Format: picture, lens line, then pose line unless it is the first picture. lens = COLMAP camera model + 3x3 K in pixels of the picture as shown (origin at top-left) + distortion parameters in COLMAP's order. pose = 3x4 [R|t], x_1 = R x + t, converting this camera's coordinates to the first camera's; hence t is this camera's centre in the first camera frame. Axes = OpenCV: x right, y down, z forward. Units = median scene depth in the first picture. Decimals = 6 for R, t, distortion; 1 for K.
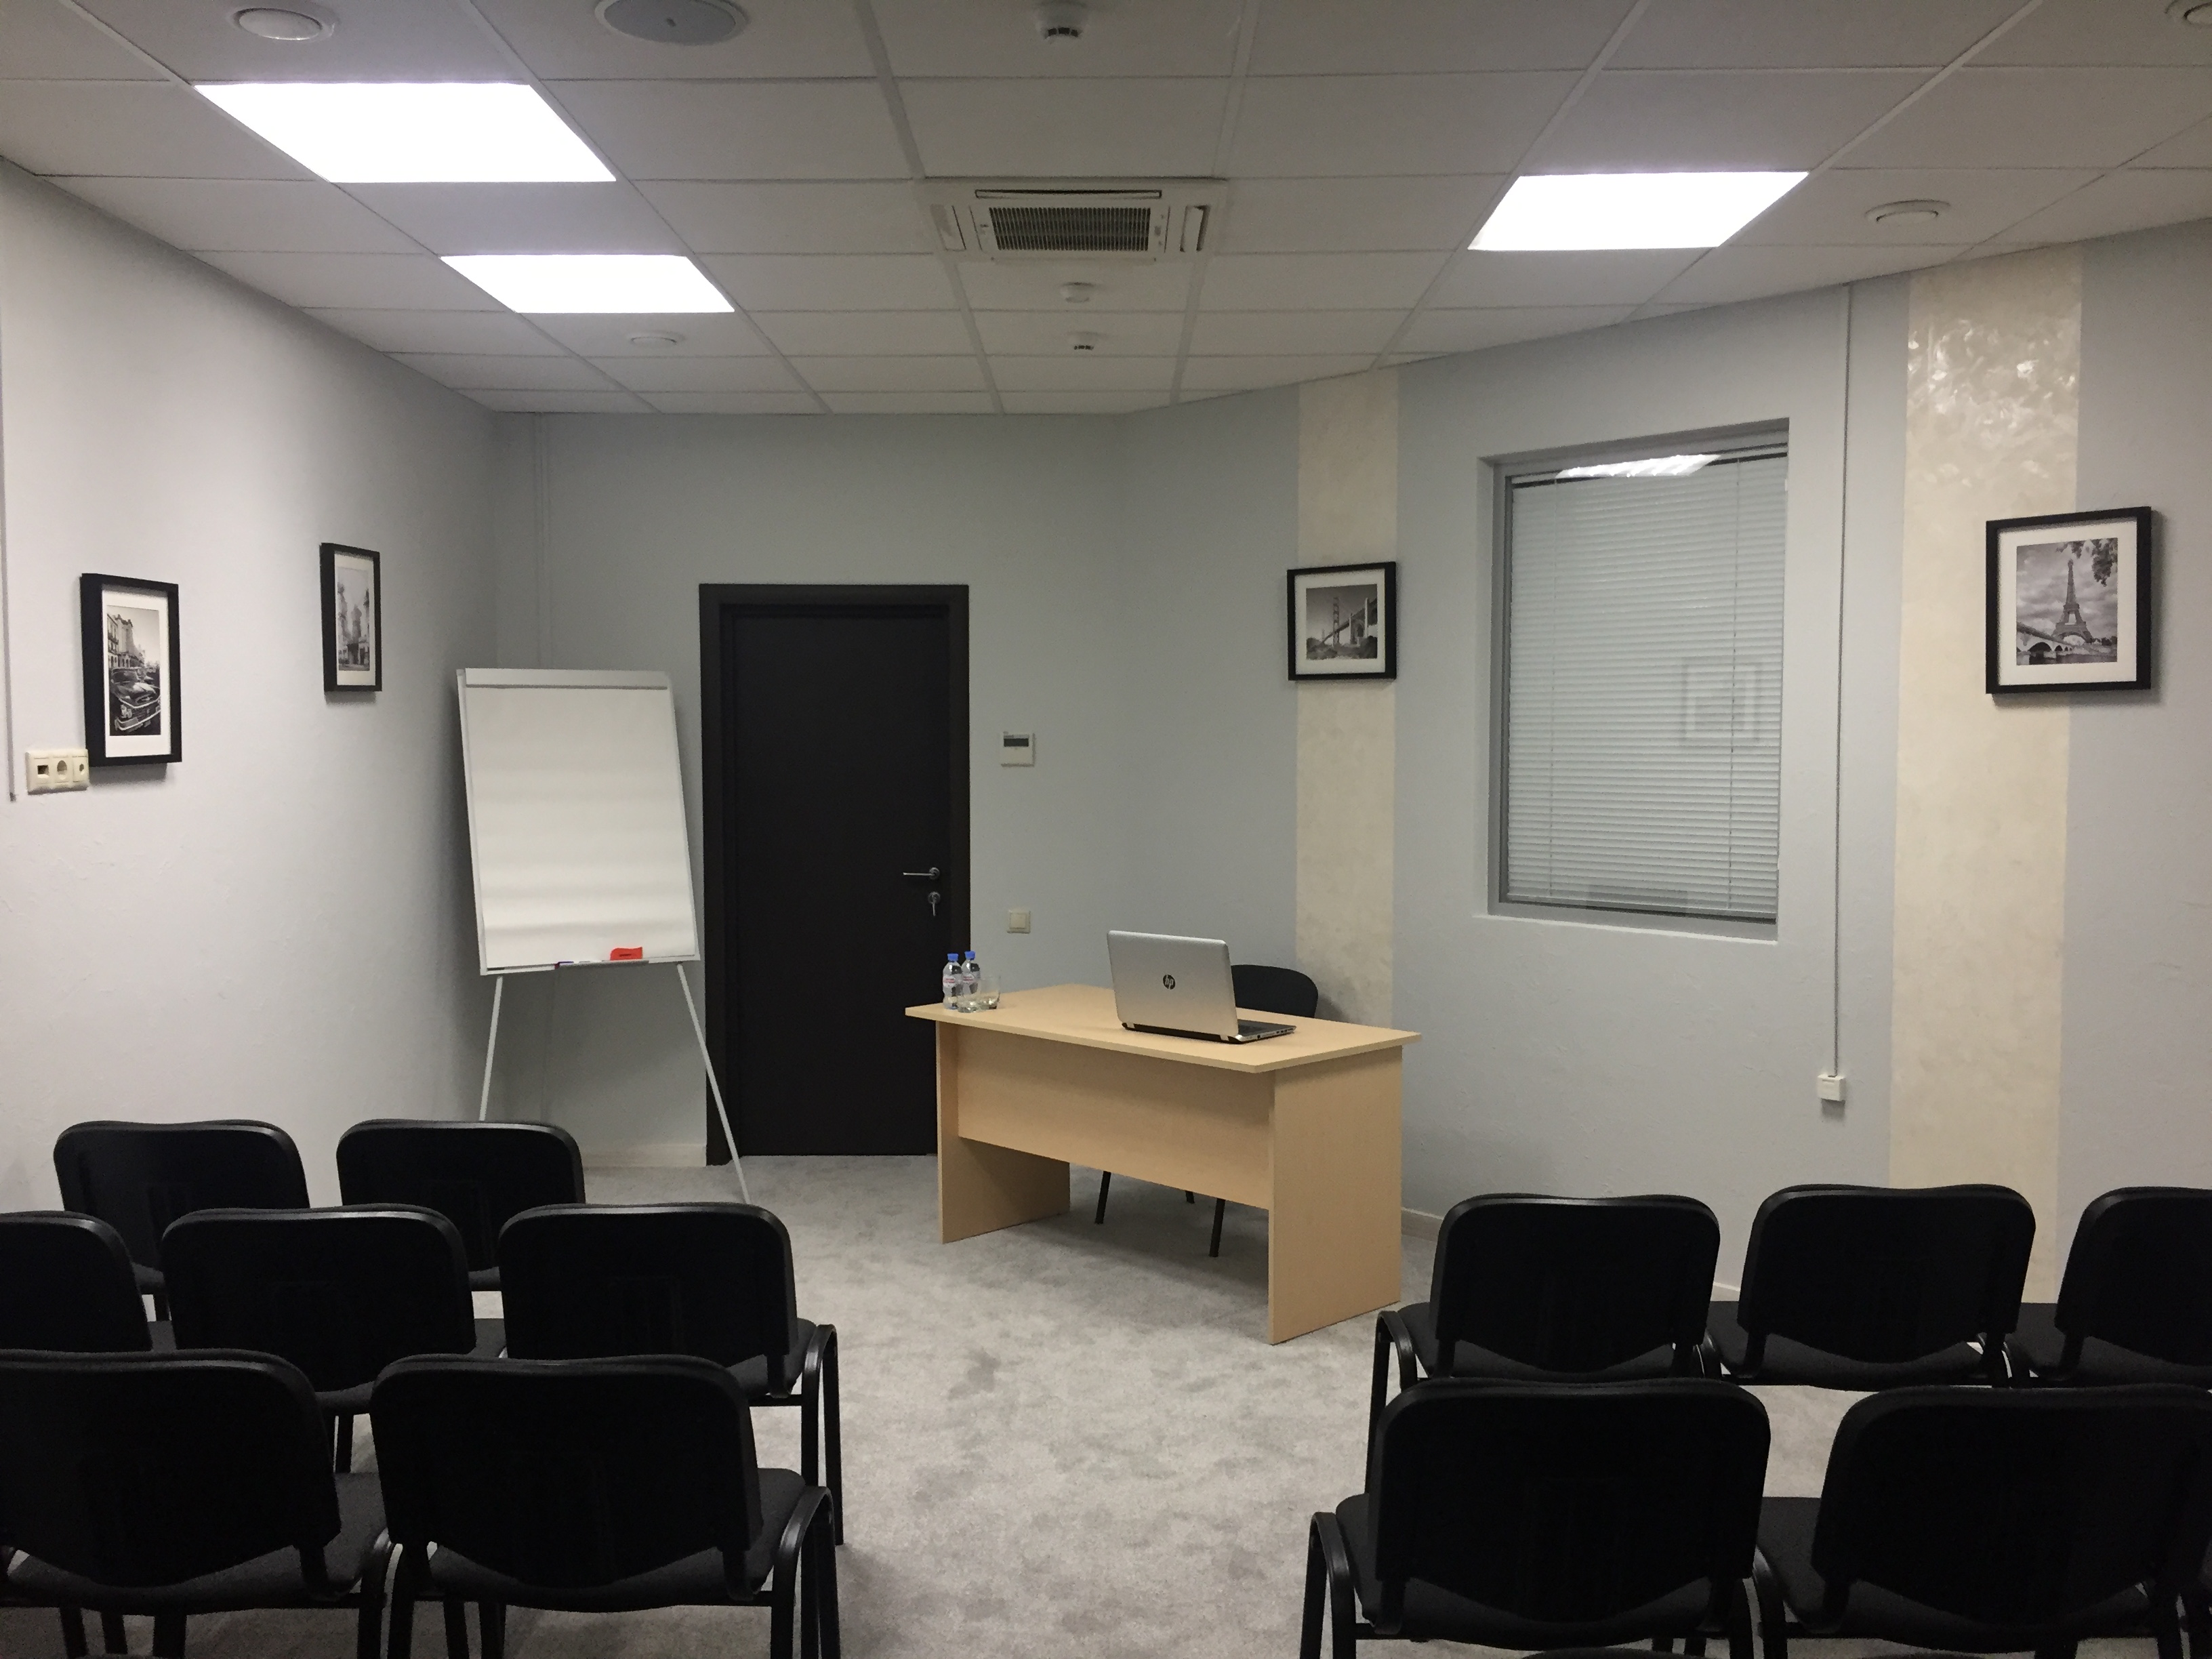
lens RADIAL K [[1888.1, 0, 1102.5], [0, 1888.1, 835.0], [0, 0, 1]] dist [0.066772, -0.077311]
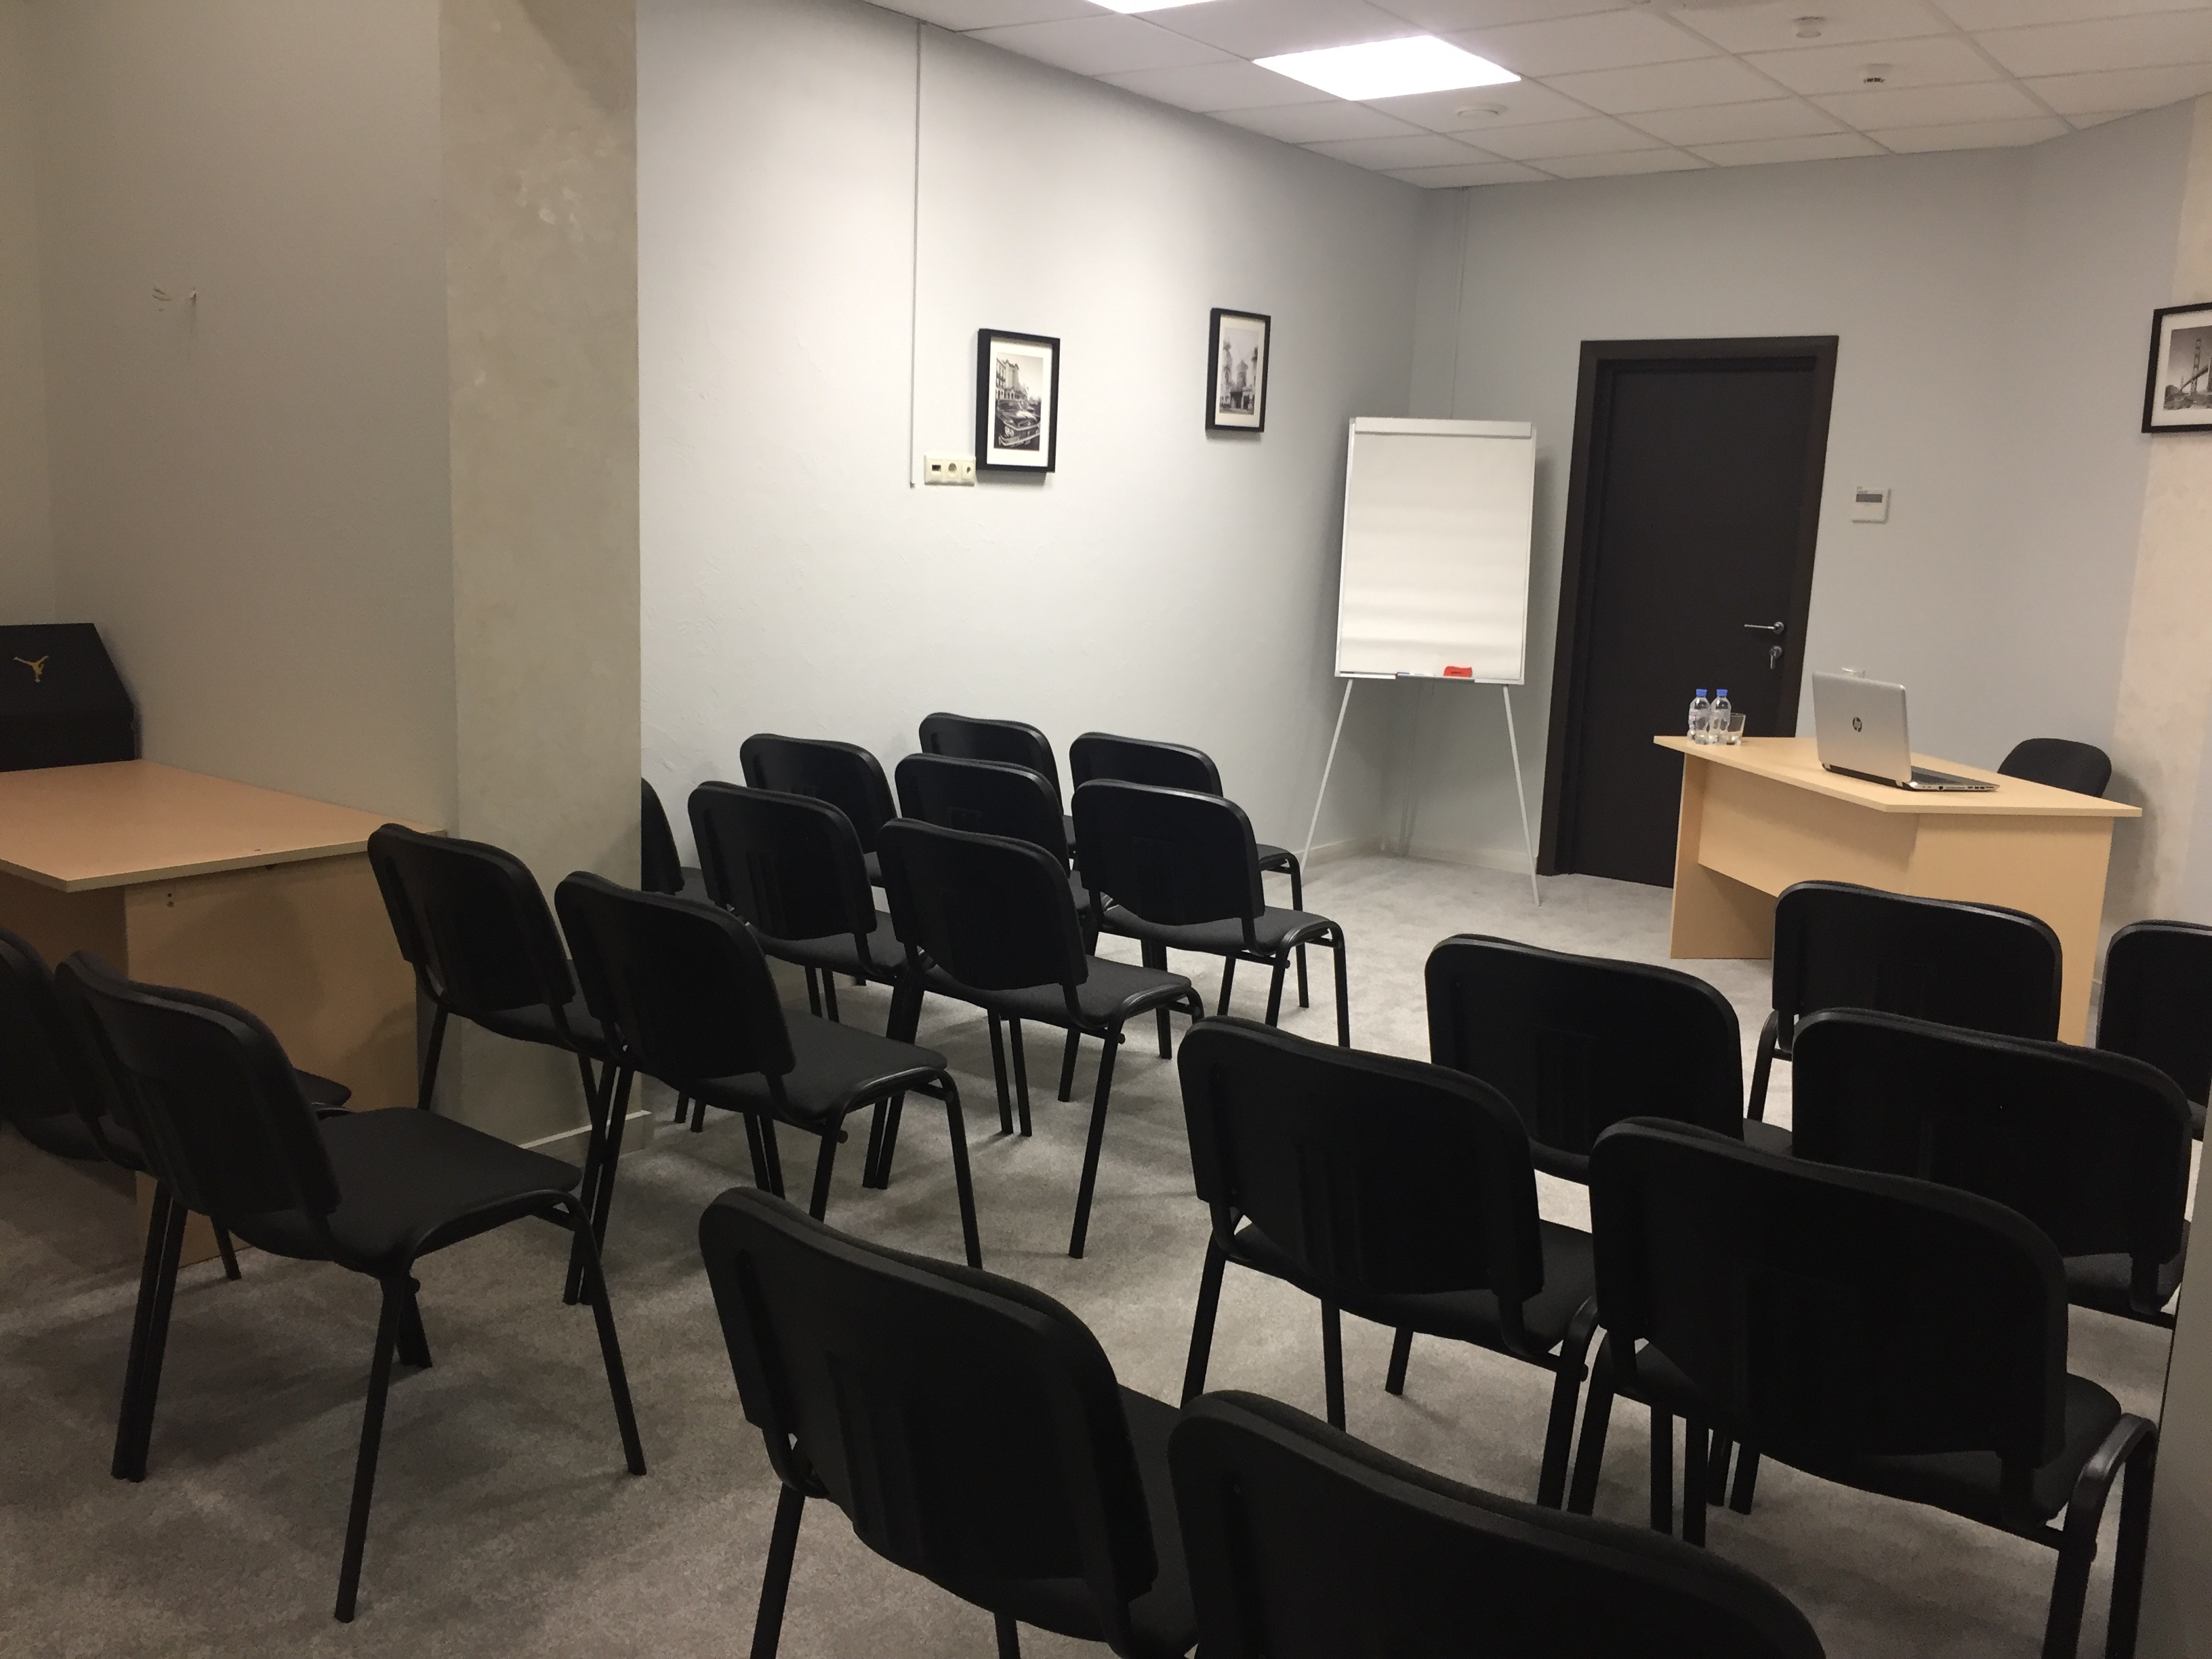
lens RADIAL K [[1888.1, 0, 1098.2], [0, 1888.1, 829.3], [0, 0, 1]] dist [0.066772, -0.077311]
pose [[0.803088, 0.135388, -0.580276, 0.286165], [-0.075019, 0.989069, 0.126942, 0.031519], [0.591119, -0.058414, 0.804466, -0.063078]]
